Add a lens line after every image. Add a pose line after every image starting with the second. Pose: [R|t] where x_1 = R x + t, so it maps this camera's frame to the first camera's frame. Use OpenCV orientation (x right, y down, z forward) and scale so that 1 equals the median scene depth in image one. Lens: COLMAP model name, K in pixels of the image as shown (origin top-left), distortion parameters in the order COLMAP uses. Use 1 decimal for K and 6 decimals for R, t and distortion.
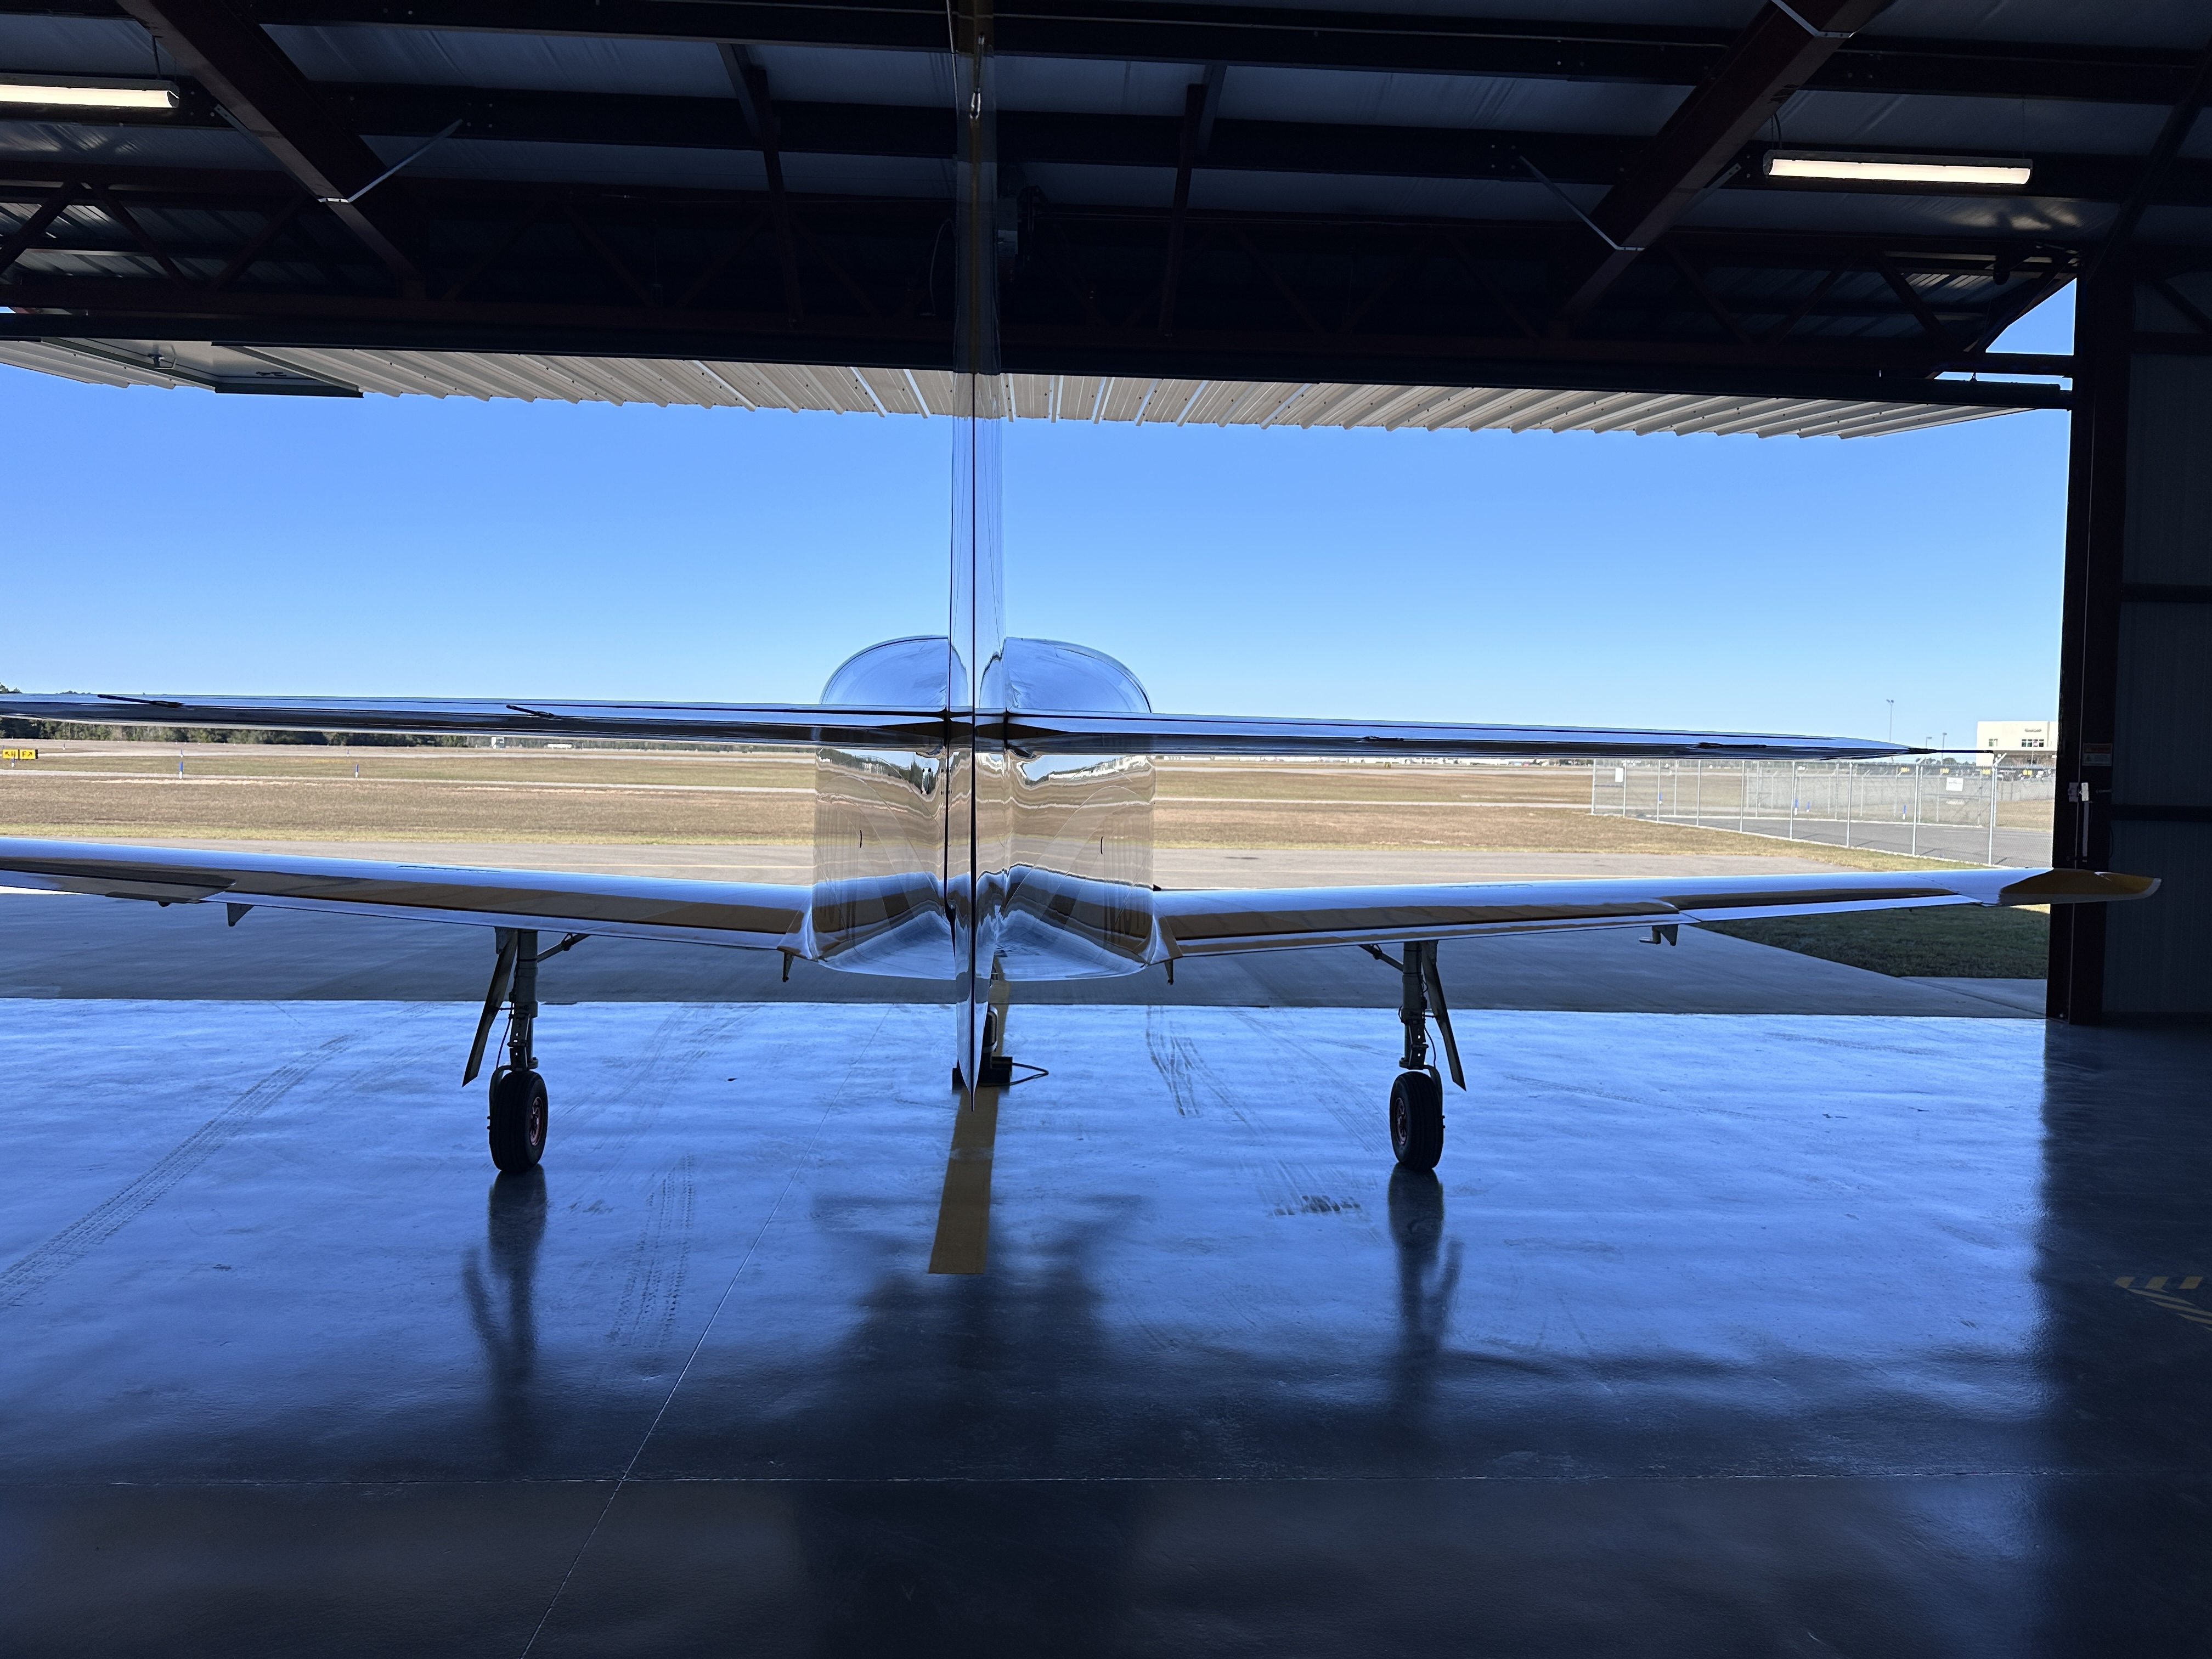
lens RADIAL K [[1518.3, 0, 1109.8], [0, 1518.3, 828.8], [0, 0, 1]] dist [0.036474, -0.038983]
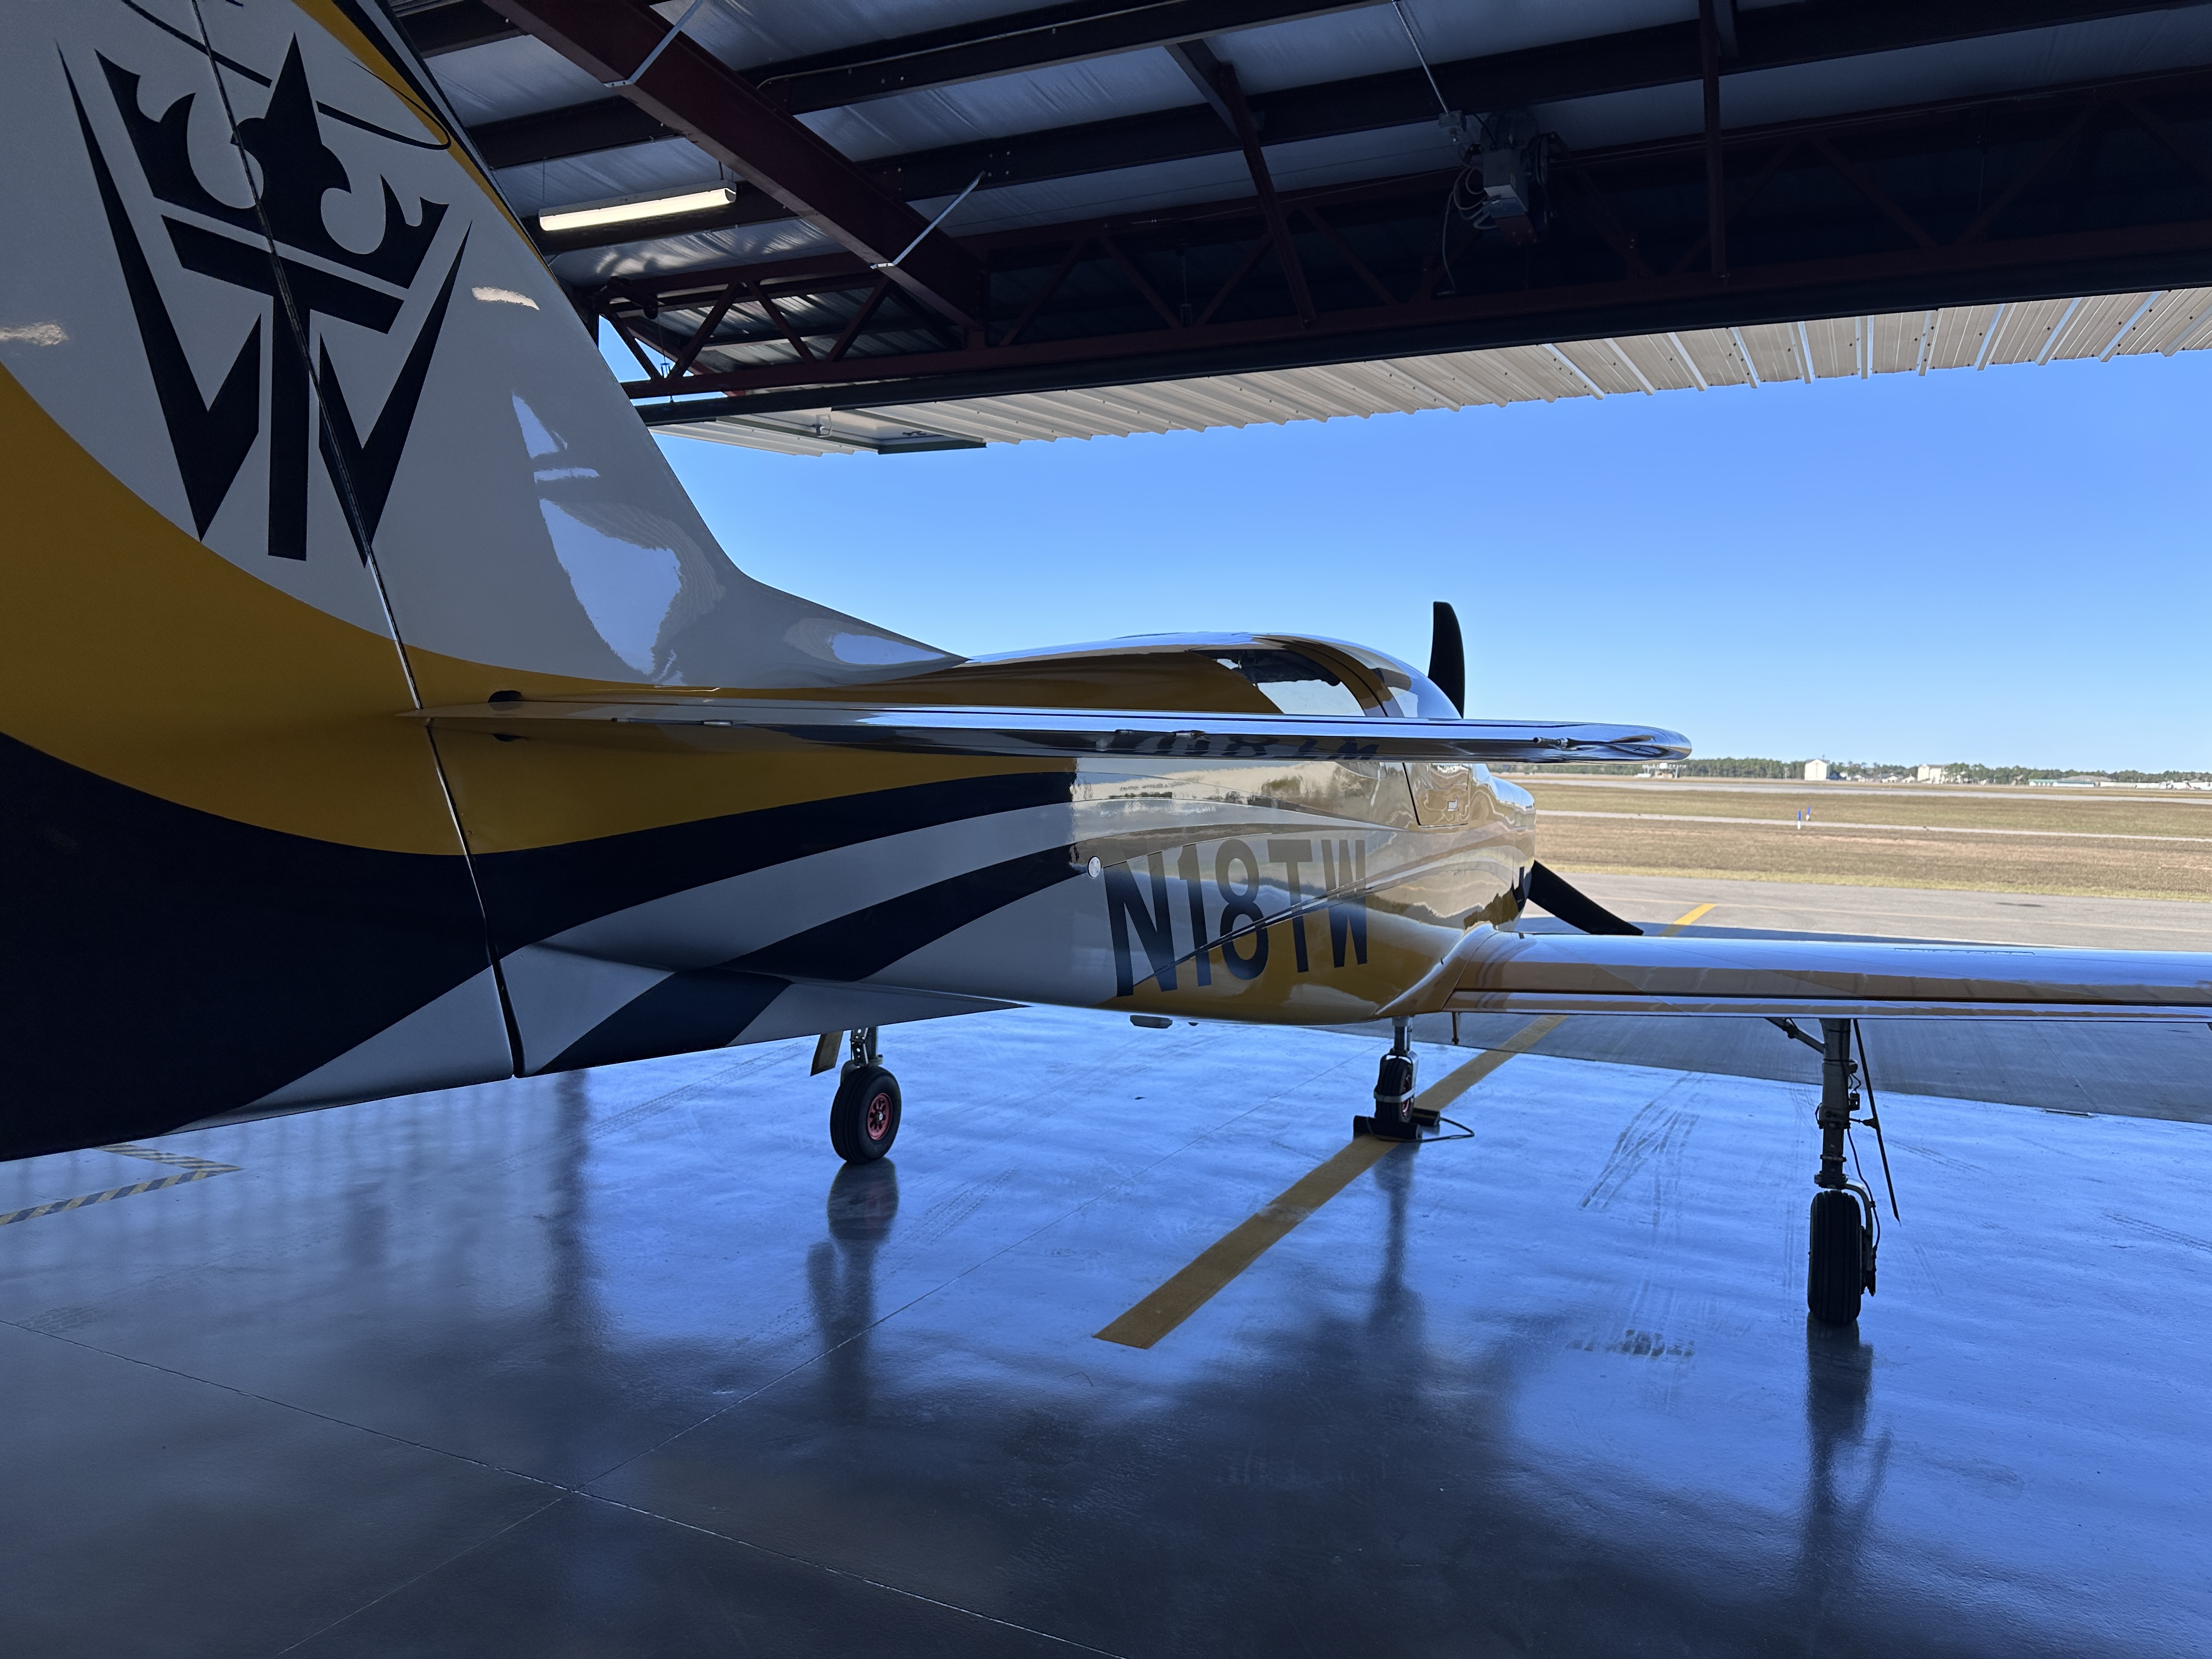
lens RADIAL K [[1518.3, 0, 1105.4], [0, 1518.3, 826.7], [0, 0, 1]] dist [0.036474, -0.038983]
pose [[0.879504, 0.026201, -0.475170, 0.180968], [-0.033353, 0.999422, -0.006624, -0.003336], [0.474721, 0.021674, 0.879869, 0.116699]]
